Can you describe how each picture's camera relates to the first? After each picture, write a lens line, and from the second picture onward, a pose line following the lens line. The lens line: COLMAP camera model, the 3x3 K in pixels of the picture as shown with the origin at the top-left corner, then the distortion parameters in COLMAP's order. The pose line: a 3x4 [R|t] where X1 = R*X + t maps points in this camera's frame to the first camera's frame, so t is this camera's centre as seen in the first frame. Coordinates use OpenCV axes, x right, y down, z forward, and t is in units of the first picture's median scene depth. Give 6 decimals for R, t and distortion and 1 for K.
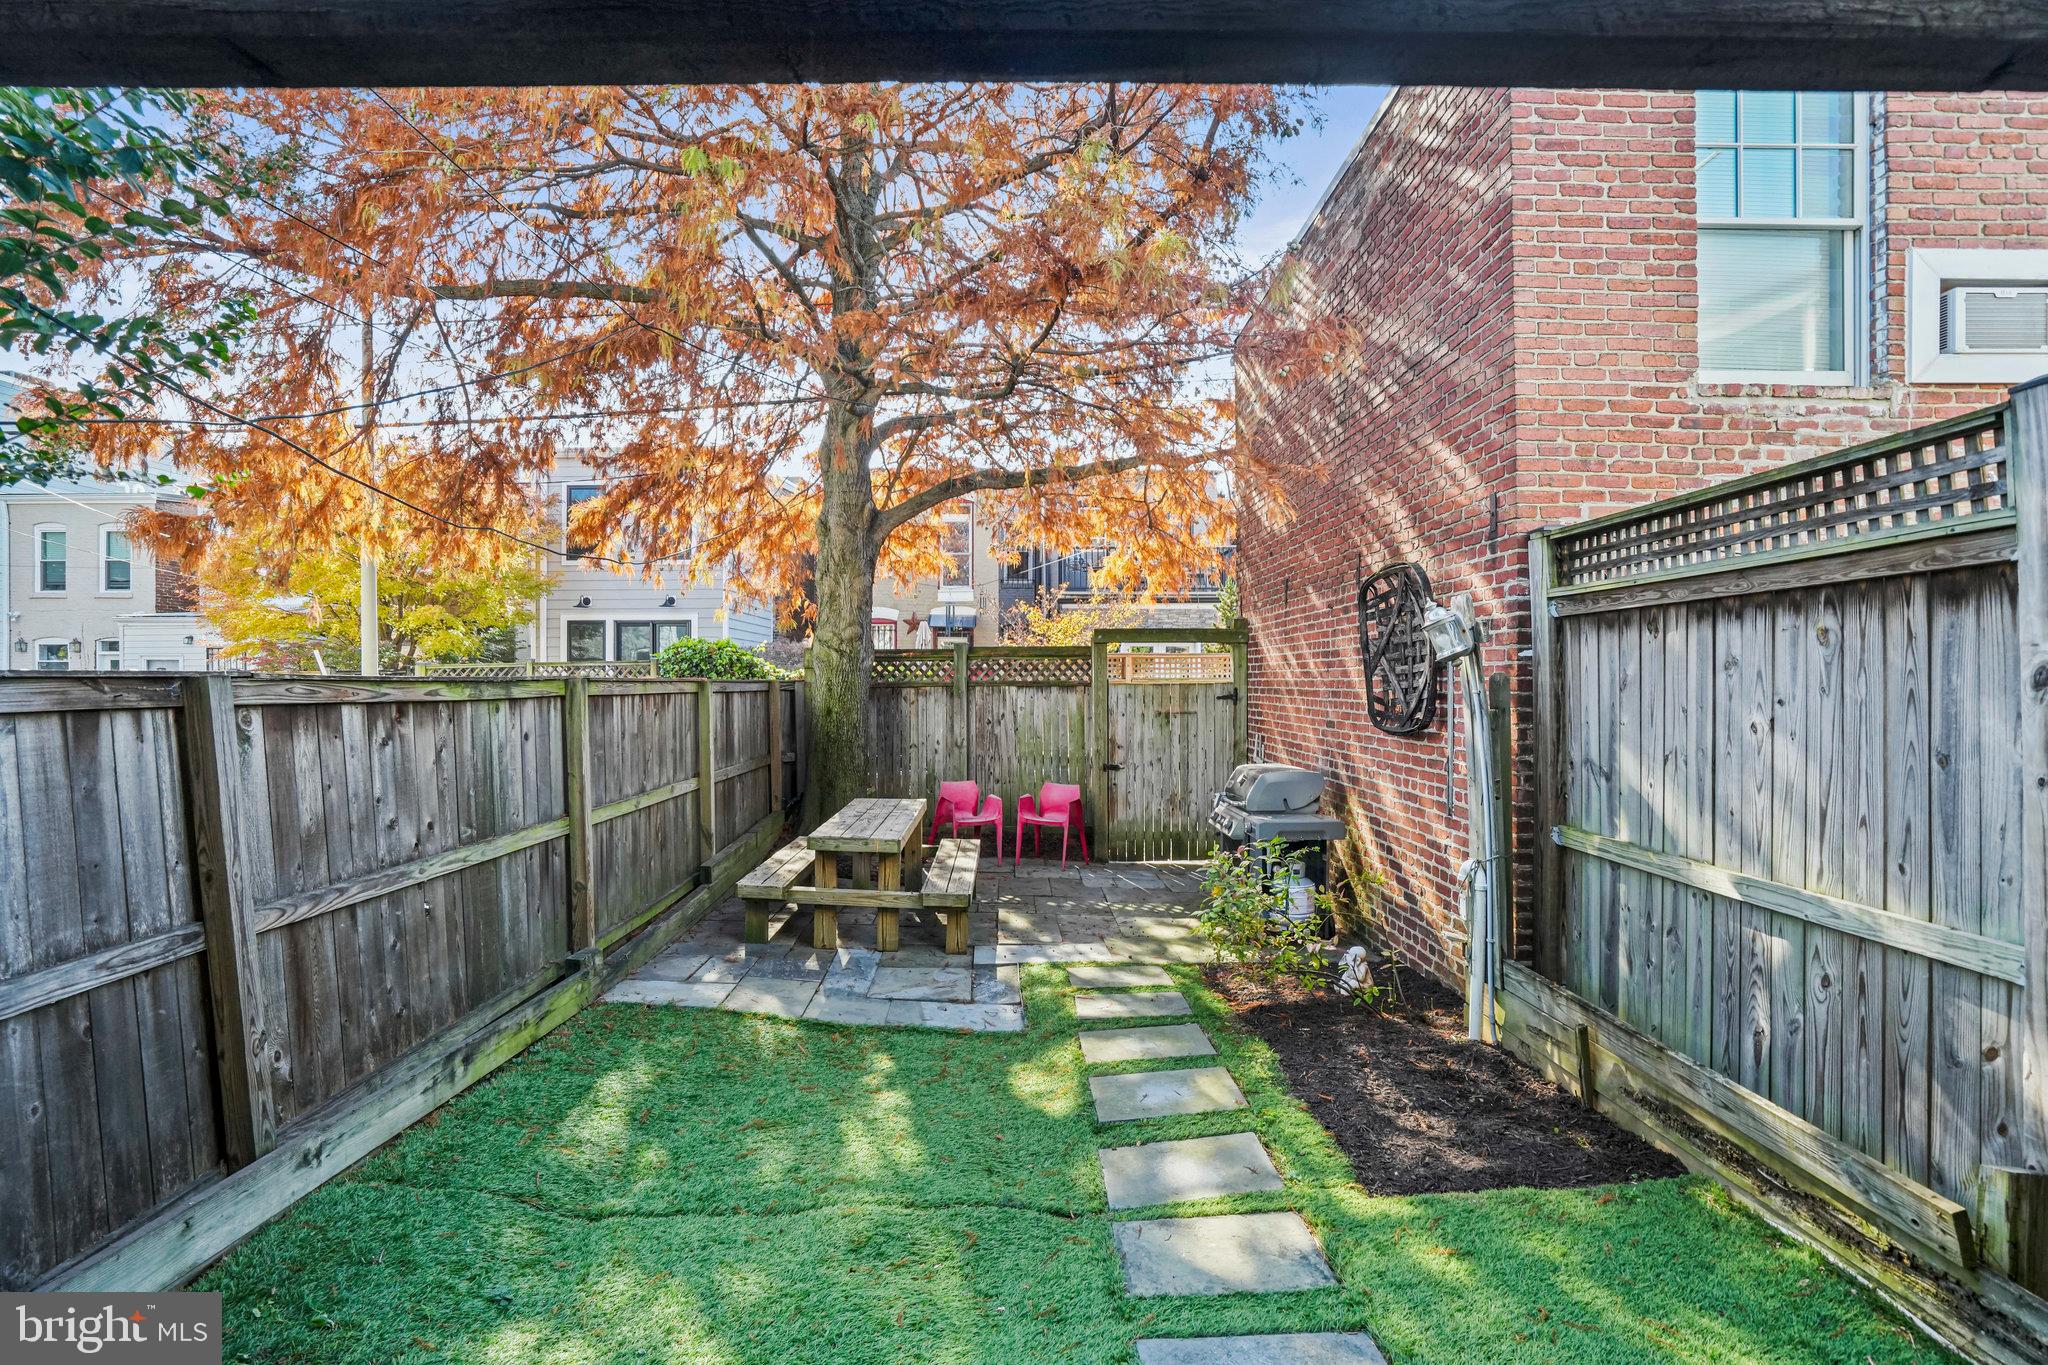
lens RADIAL K [[990.7, 0, 1010.4], [0, 990.7, 681.8], [0, 0, 1]] dist [-0.029441, -0.000045]
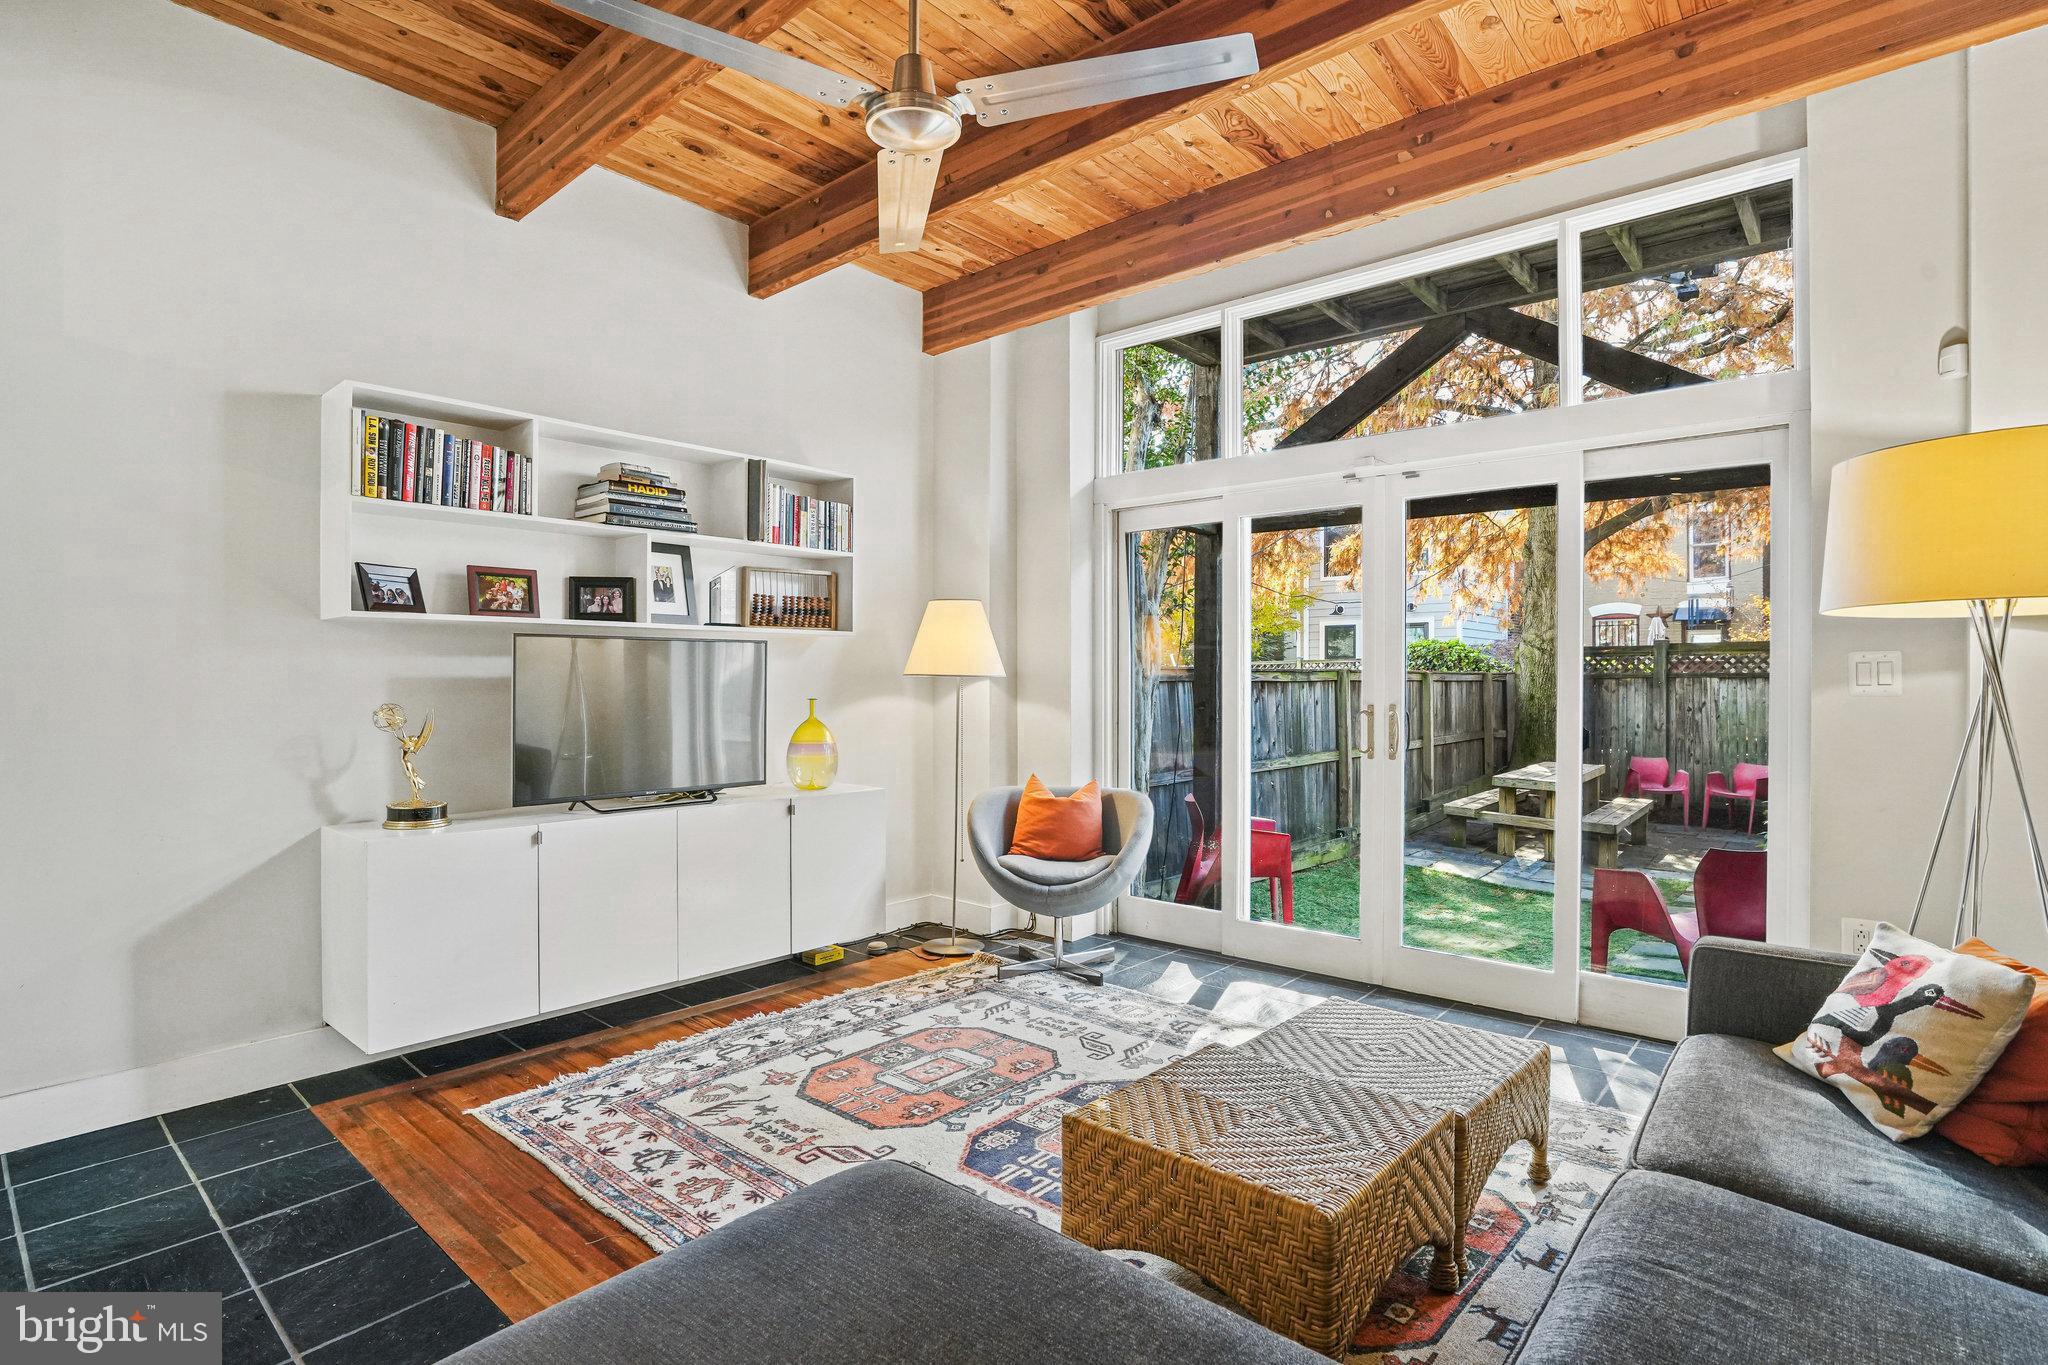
lens RADIAL K [[990.7, 0, 1006.5], [0, 990.7, 680.3], [0, 0, 1]] dist [-0.029441, -0.000045]
pose [[0.747007, 0.002743, -0.664811, 0.147438], [-0.001186, 0.999995, 0.002792, 0.005365], [0.664815, -0.001297, 0.747007, -0.375817]]
